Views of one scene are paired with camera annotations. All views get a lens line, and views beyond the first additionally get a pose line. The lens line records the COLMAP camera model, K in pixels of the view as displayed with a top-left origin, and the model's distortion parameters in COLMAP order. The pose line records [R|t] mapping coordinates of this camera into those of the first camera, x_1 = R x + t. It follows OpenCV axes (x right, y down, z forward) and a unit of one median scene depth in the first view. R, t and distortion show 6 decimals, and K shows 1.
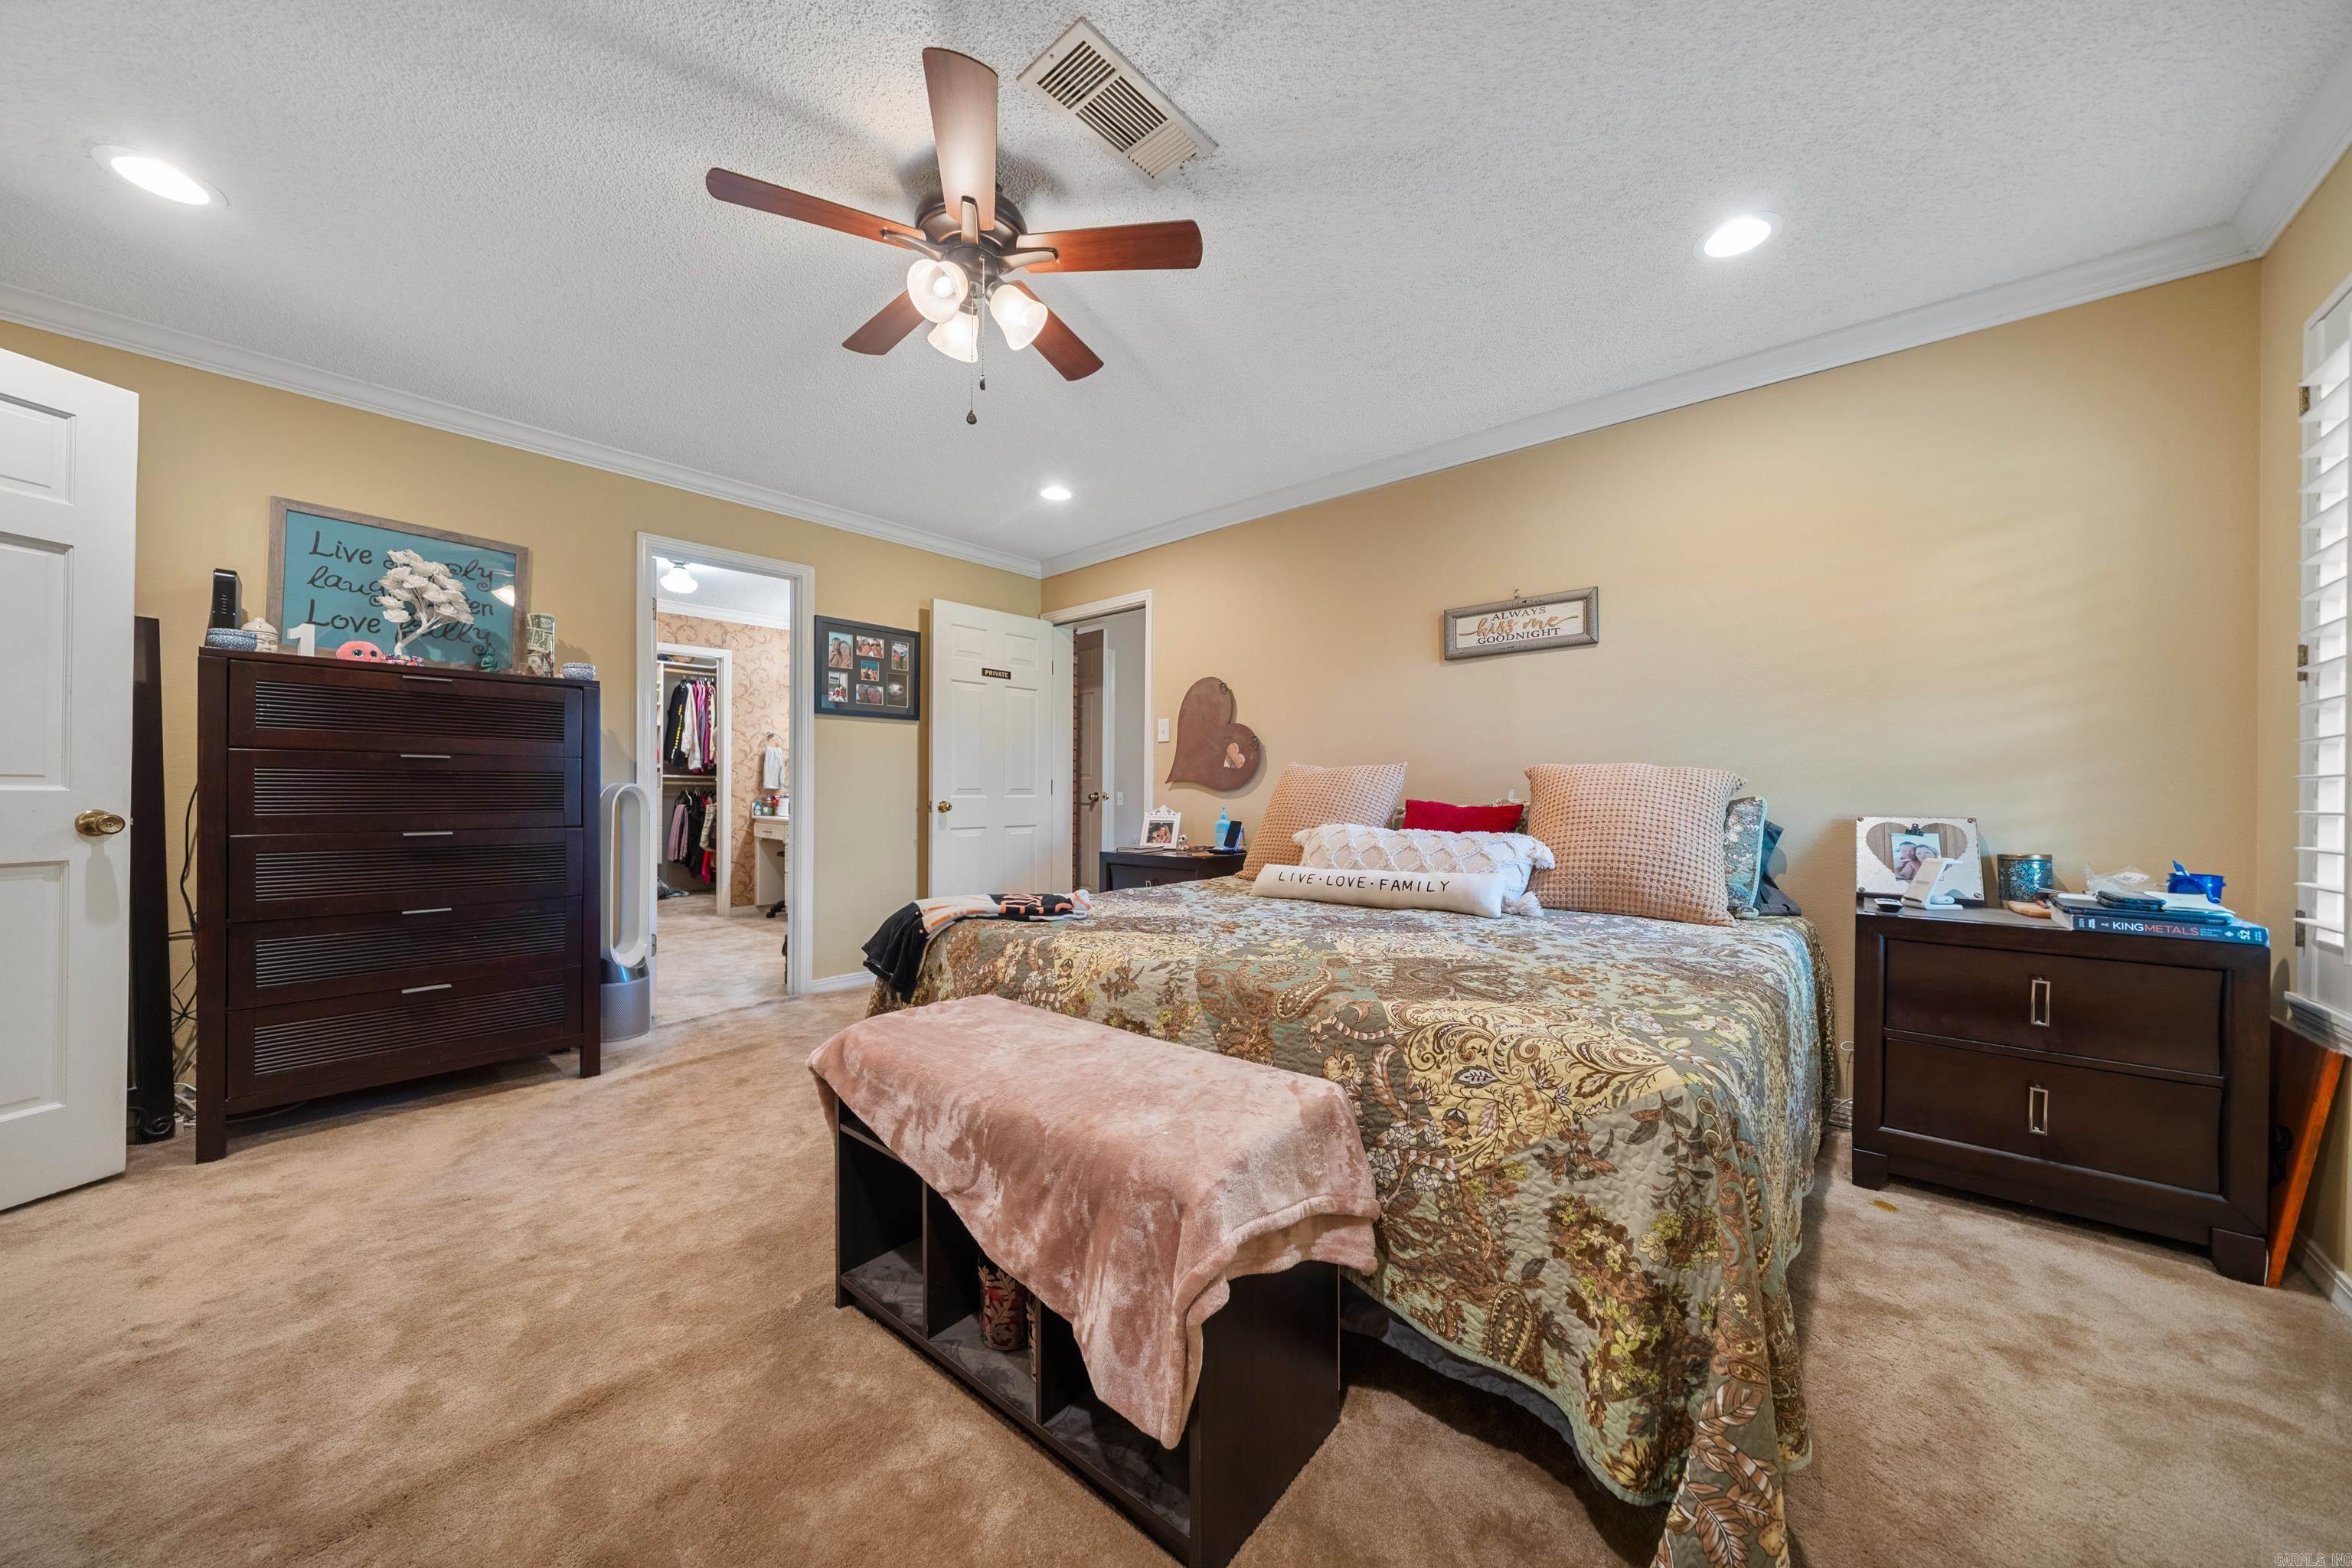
lens RADIAL K [[814.4, 0, 1178.5], [0, 814.4, 786.6], [0, 0, 1]] dist [0.000000, 0.000008]
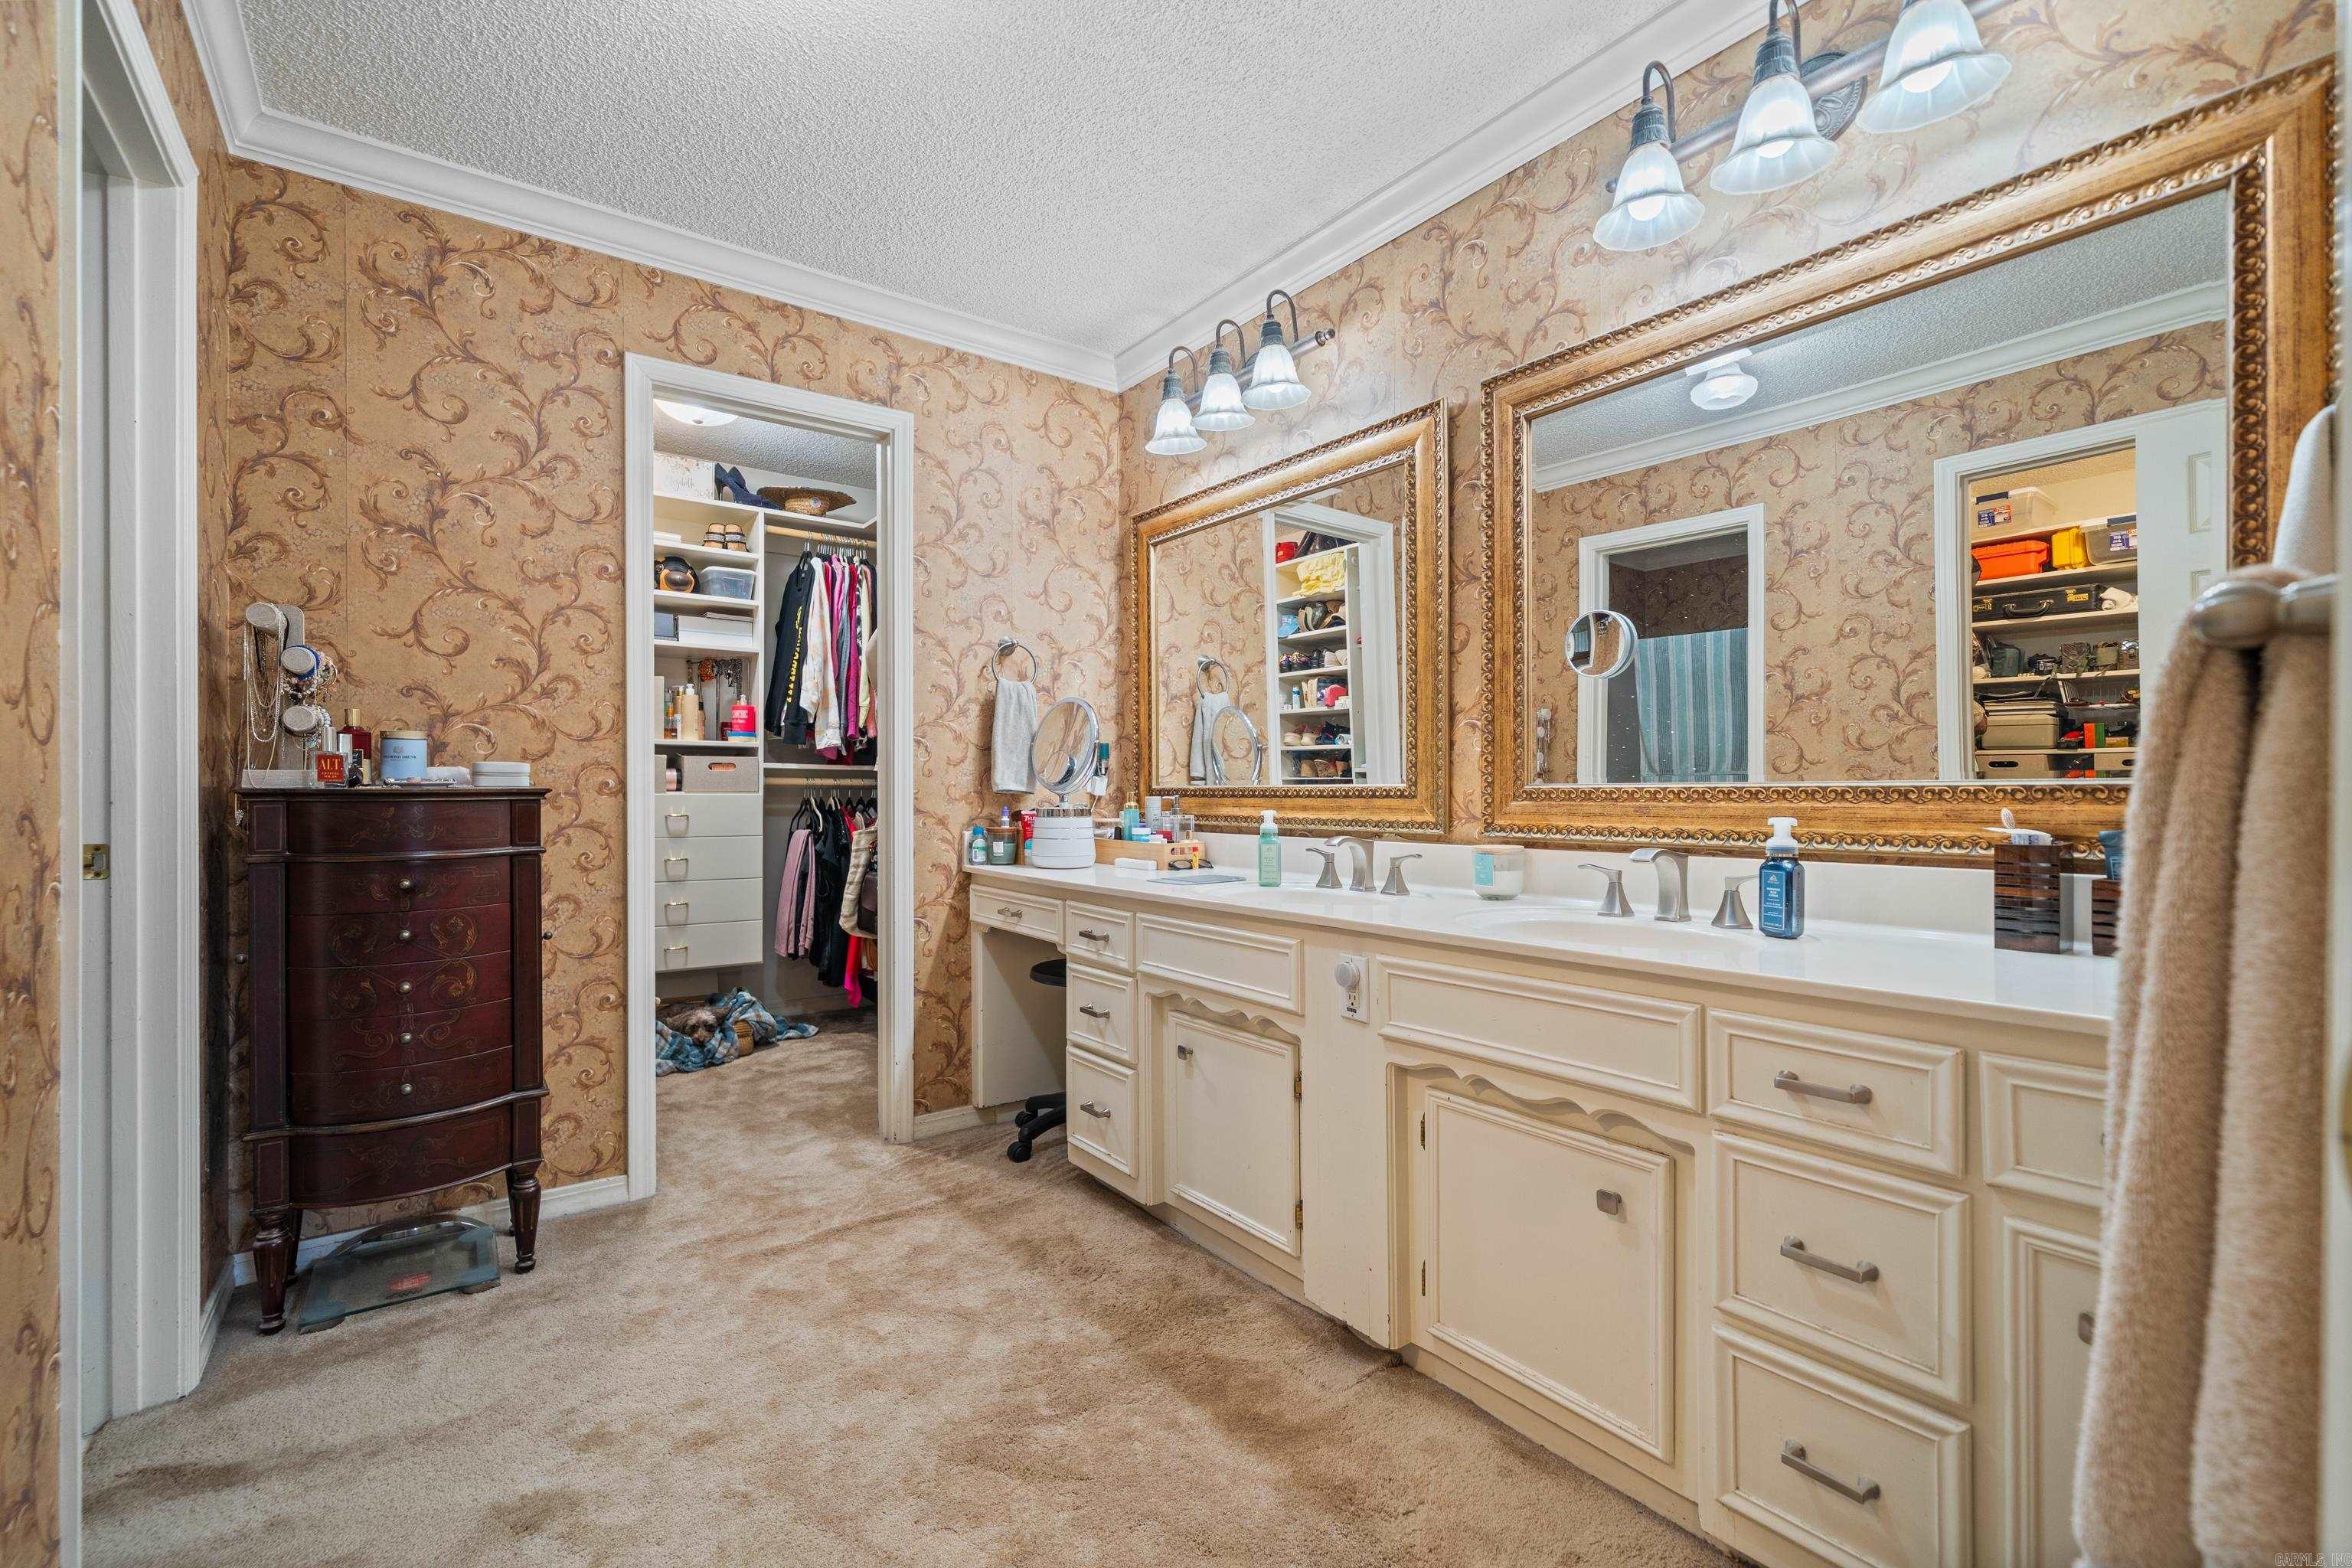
lens RADIAL K [[1018.4, 0, 1172.3], [0, 1018.4, 787.7], [0, 0, 1]] dist [0.001251, 0.000004]
pose [[0.975246, -0.006941, -0.221015, -0.325167], [0.006041, 0.999970, -0.004747, 0.003486], [0.221042, 0.003295, 0.975259, 0.562840]]
